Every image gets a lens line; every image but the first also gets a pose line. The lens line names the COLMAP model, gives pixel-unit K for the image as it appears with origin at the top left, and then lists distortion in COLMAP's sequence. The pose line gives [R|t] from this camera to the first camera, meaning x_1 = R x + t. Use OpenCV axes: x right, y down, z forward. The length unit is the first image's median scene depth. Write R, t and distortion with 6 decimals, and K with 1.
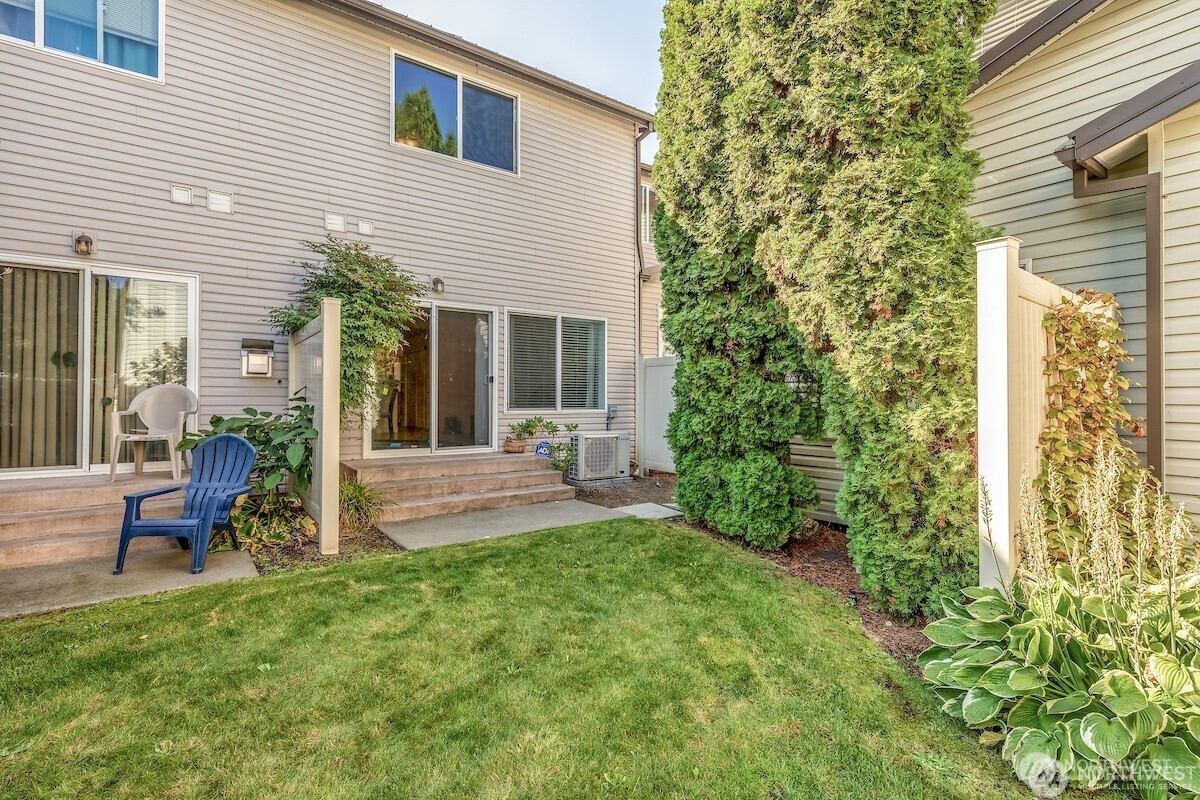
lens RADIAL K [[549.2, 0, 587.9], [0, 549.2, 394.5], [0, 0, 1]] dist [0.009054, -0.001381]
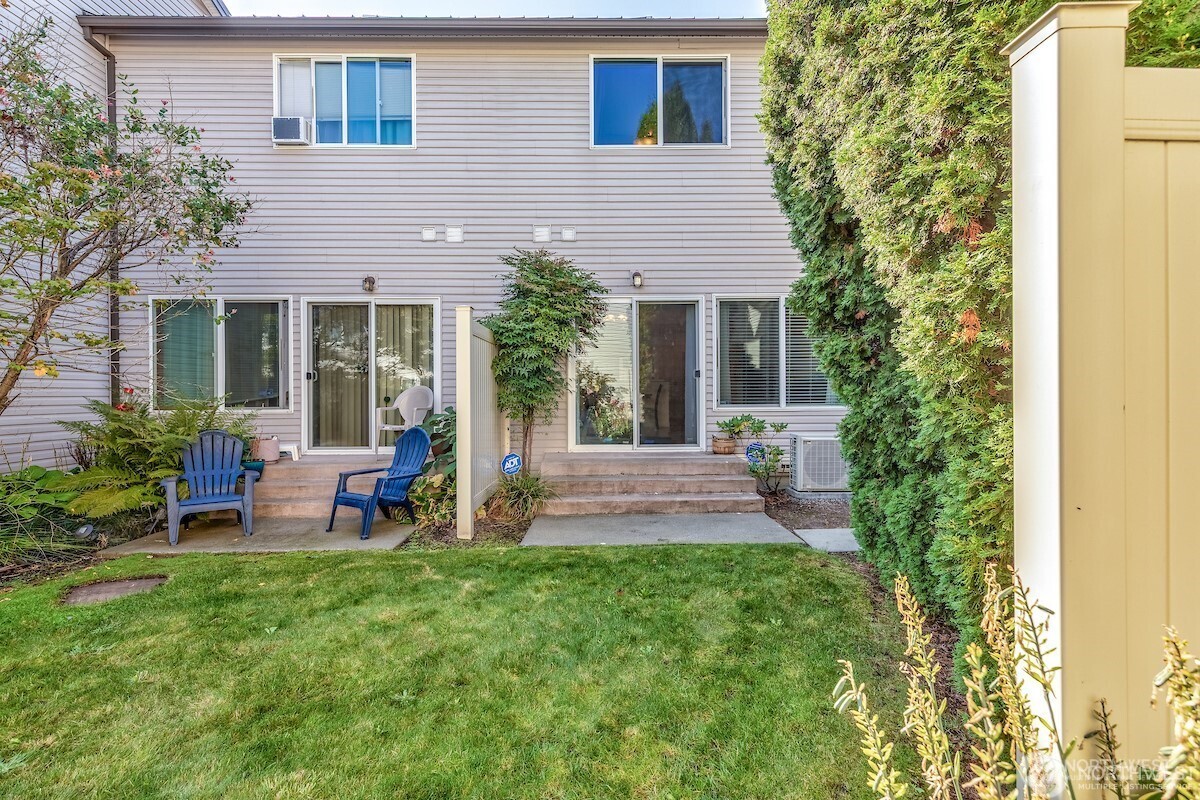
lens RADIAL K [[549.2, 0, 587.9], [0, 549.2, 394.5], [0, 0, 1]] dist [0.009054, -0.001381]
pose [[0.828785, -0.008678, -0.559500, 0.251491], [0.014439, 0.999878, 0.005881, -0.000466], [0.559381, -0.012953, 0.828809, 0.165674]]
